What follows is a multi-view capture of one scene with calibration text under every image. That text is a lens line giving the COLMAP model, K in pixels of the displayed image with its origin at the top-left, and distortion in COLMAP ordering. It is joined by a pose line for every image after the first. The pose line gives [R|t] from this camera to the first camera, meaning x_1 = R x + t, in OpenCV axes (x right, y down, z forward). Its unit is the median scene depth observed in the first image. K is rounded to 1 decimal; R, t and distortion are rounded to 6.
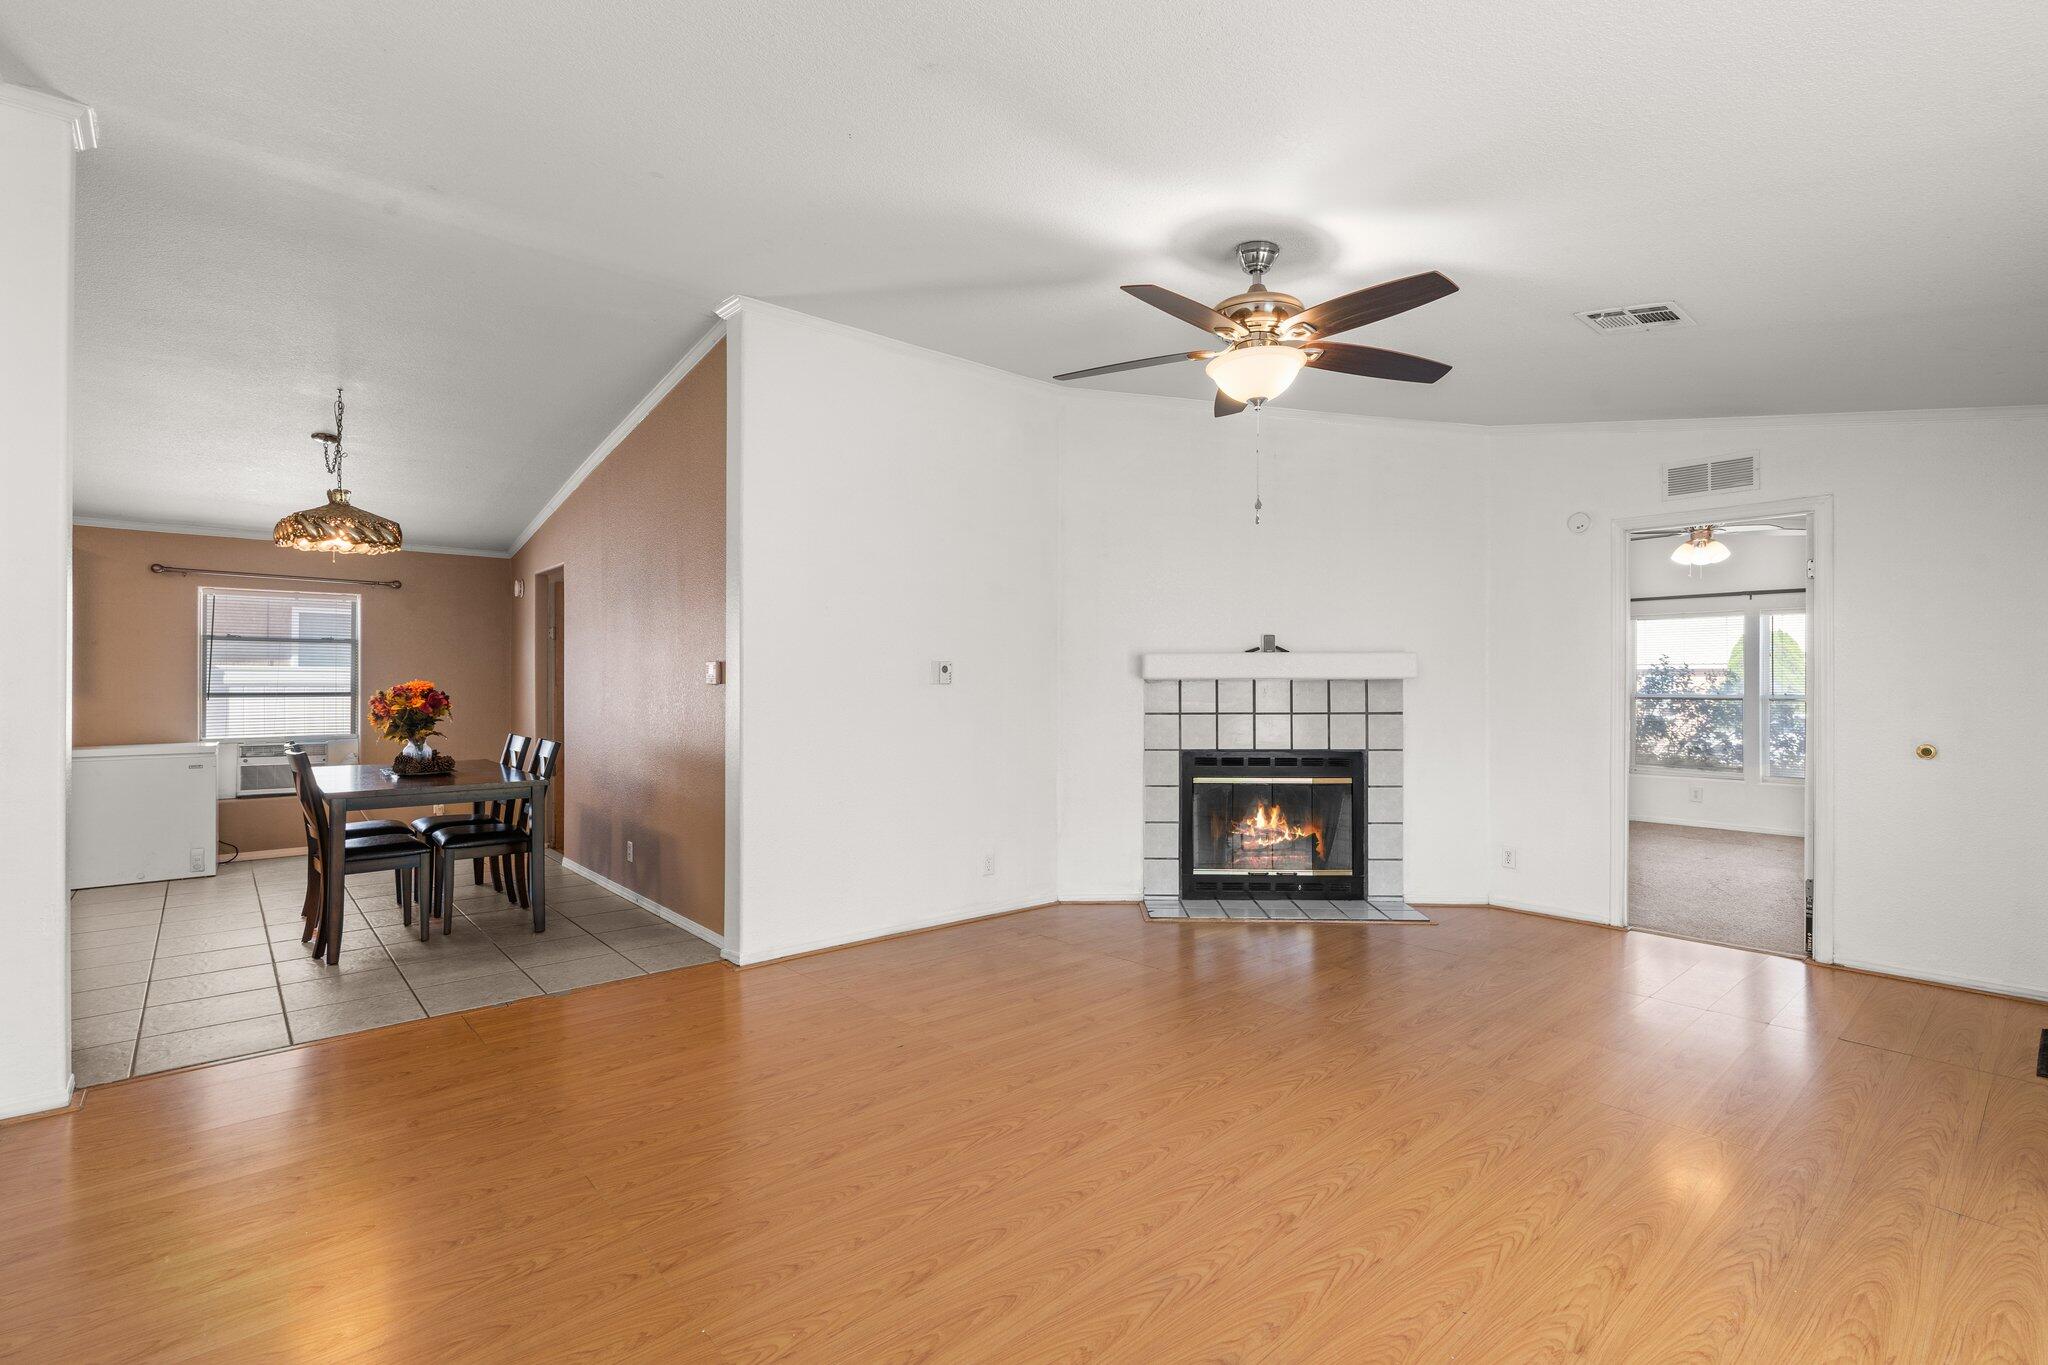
lens RADIAL K [[935.4, 0, 1024.0], [0, 935.4, 682.5], [0, 0, 1]] dist [-0.001029, -0.000173]
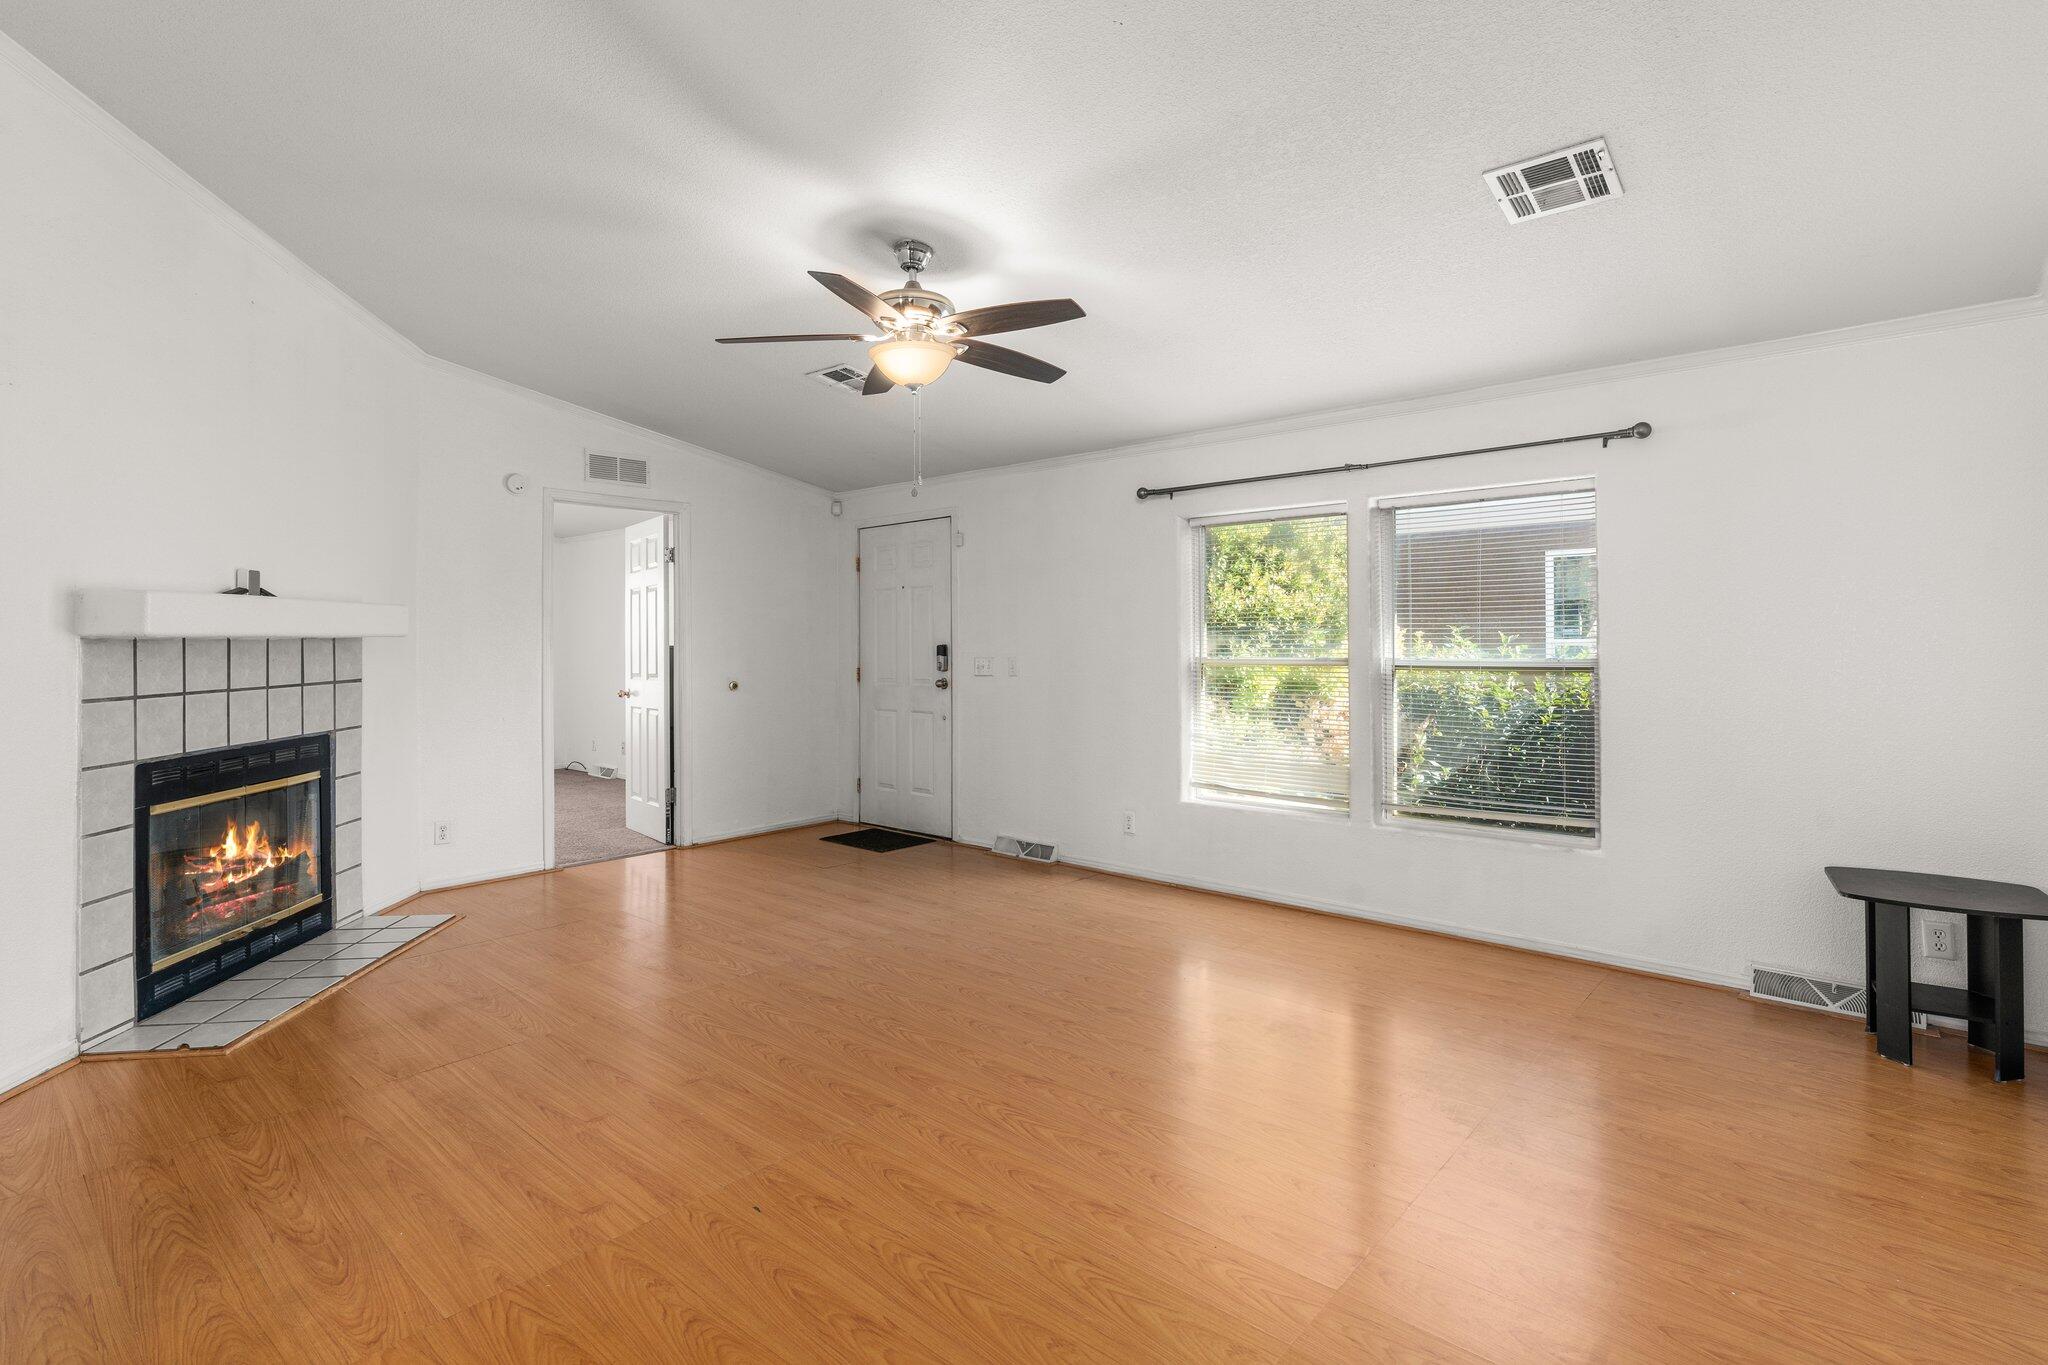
lens RADIAL K [[988.4, 0, 1024.5], [0, 988.4, 640.1], [0, 0, 1]] dist [-0.024451, -0.000324]
pose [[-0.133678, -0.001250, 0.991024, -0.495476], [0.005534, 0.999983, 0.002008, -0.000210], [-0.991009, 0.005753, -0.133668, 0.547558]]
